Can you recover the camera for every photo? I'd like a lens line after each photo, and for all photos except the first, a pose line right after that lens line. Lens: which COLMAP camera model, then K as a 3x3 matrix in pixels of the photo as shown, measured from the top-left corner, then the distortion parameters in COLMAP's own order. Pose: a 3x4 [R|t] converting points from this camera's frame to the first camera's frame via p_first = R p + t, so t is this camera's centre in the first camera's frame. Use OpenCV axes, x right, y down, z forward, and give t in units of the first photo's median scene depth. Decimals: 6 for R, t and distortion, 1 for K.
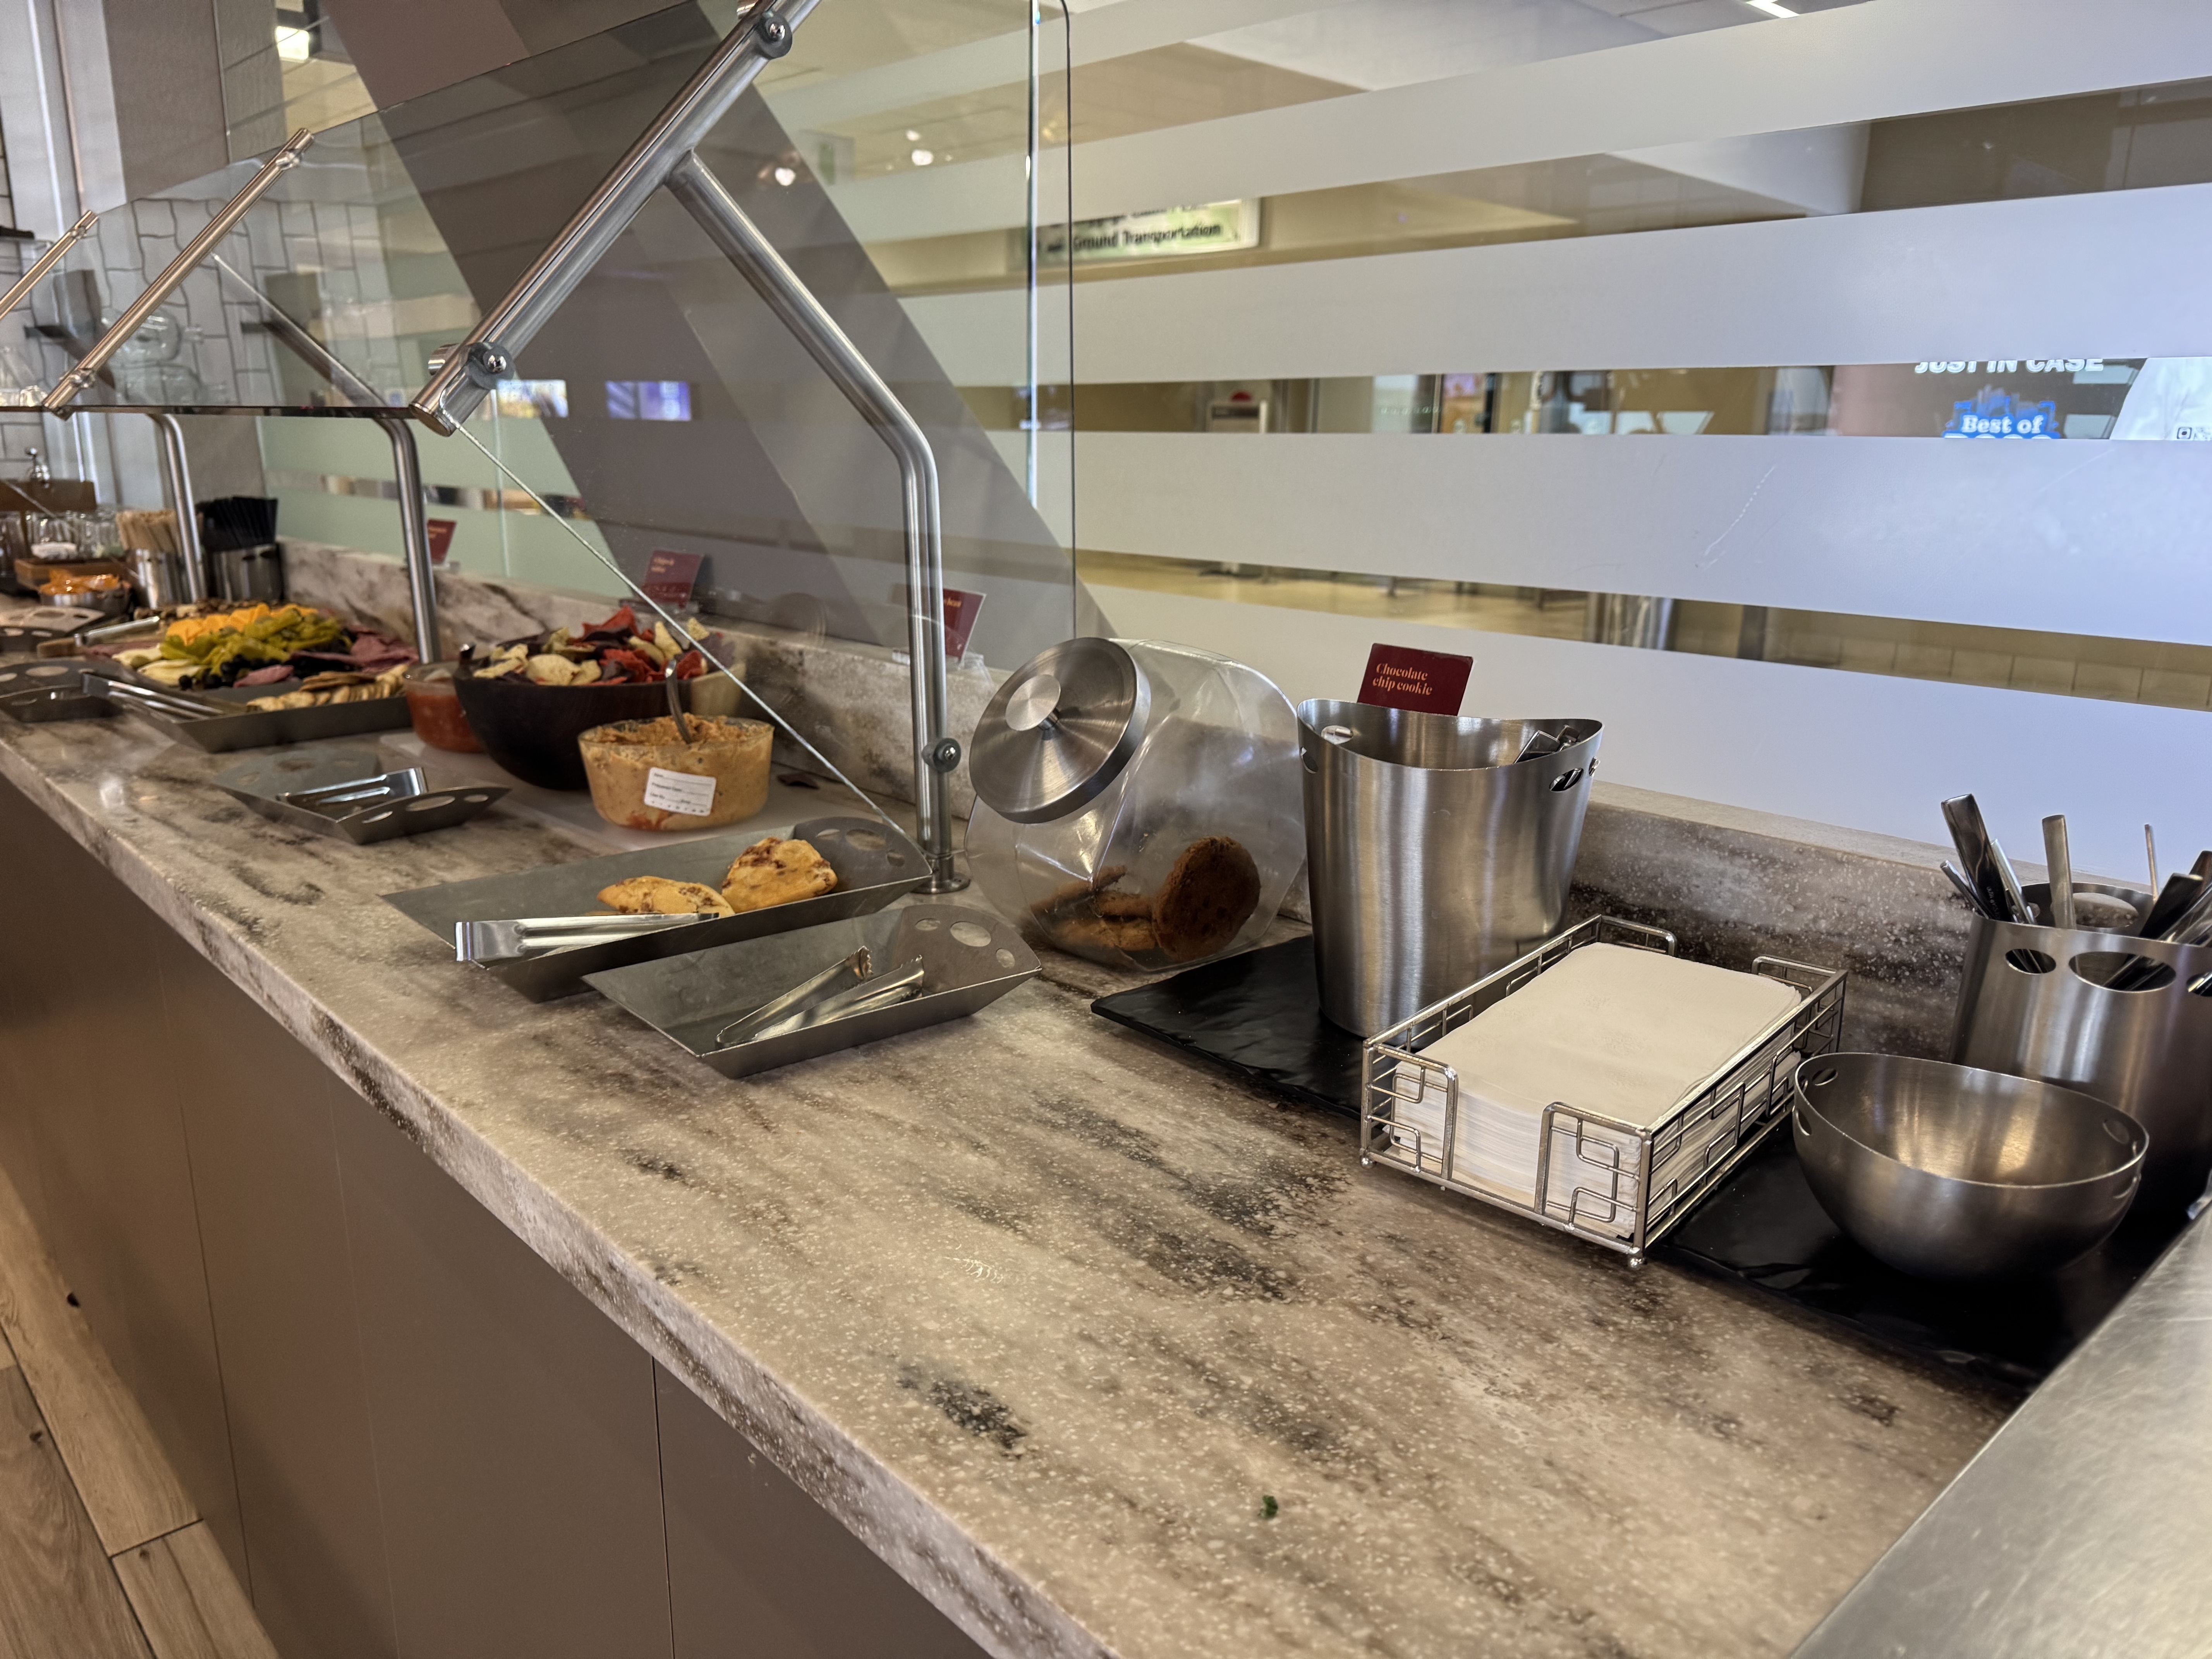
lens RADIAL K [[1508.4, 0, 1106.0], [0, 1508.4, 829.5], [0, 0, 1]] dist [0.028229, -0.040804]
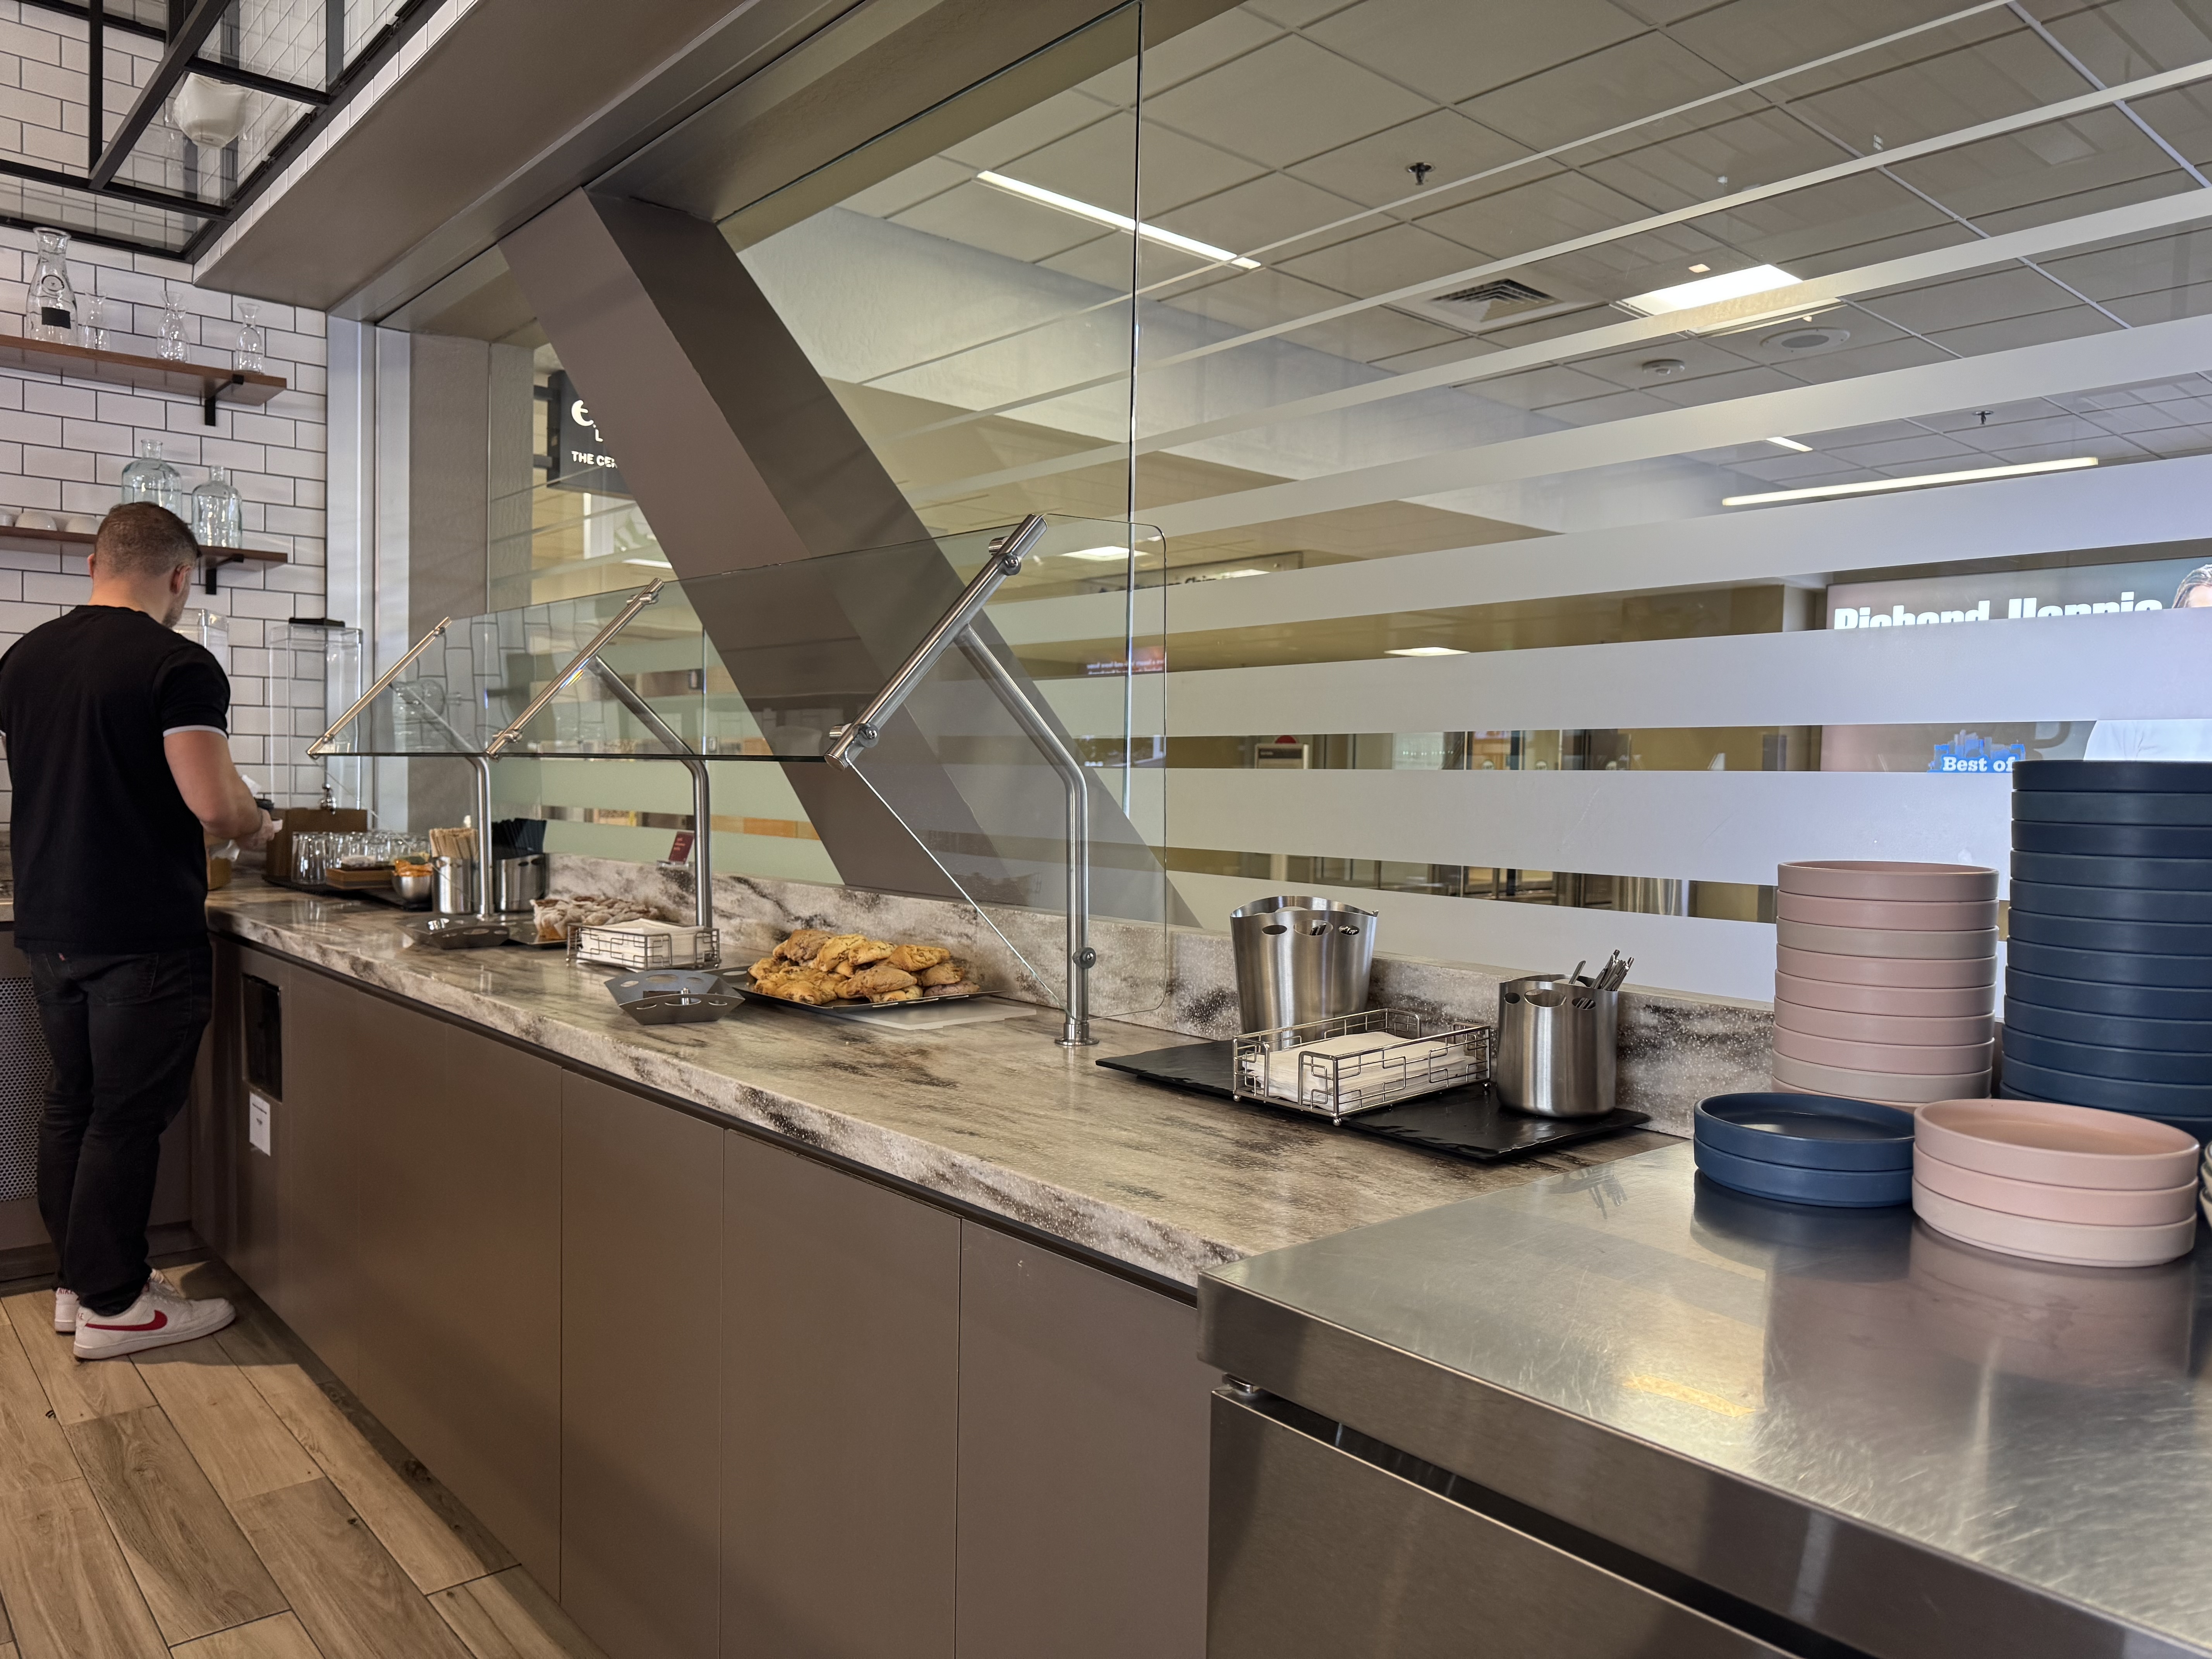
lens RADIAL K [[1536.3, 0, 1106.0], [0, 1536.3, 829.5], [0, 0, 1]] dist [-0.004916, -0.001072]
pose [[0.999409, 0.000024, -0.034380, -0.019611], [-0.007511, 0.975995, -0.217662, 0.114965], [0.033549, 0.217792, 0.975418, -0.427885]]
